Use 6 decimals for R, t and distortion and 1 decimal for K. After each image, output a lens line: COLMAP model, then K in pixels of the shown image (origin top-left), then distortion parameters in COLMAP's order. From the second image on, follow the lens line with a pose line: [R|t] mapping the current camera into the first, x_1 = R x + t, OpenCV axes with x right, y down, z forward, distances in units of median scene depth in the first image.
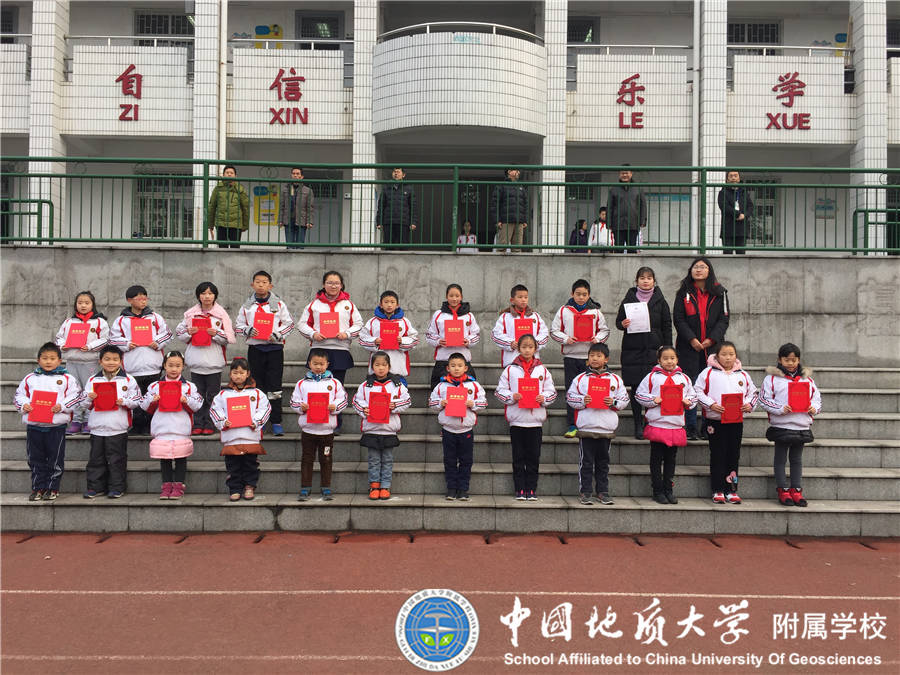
lens RADIAL K [[762.2, 0, 450.0], [0, 762.2, 337.5], [0, 0, 1]] dist [0.071439, -0.091555]
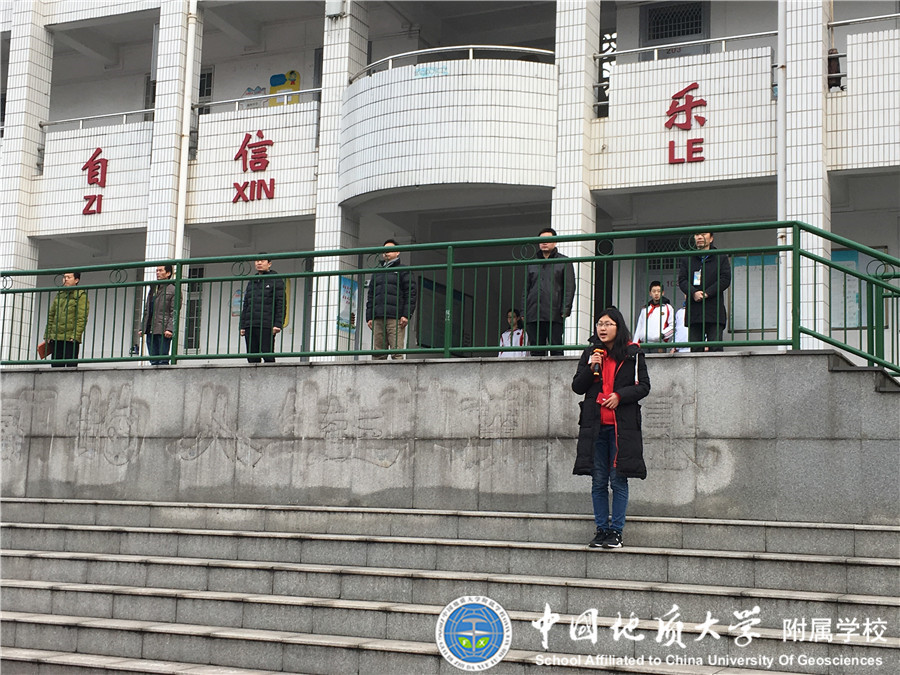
lens RADIAL K [[1290.4, 0, 450.0], [0, 1290.4, 337.5], [0, 0, 1]] dist [0.029737, 0.027912]
pose [[0.902128, -0.039755, -0.429634, 0.533410], [-0.012264, 0.992981, -0.117634, 0.010934], [0.431295, 0.111390, 0.895308, -0.070506]]
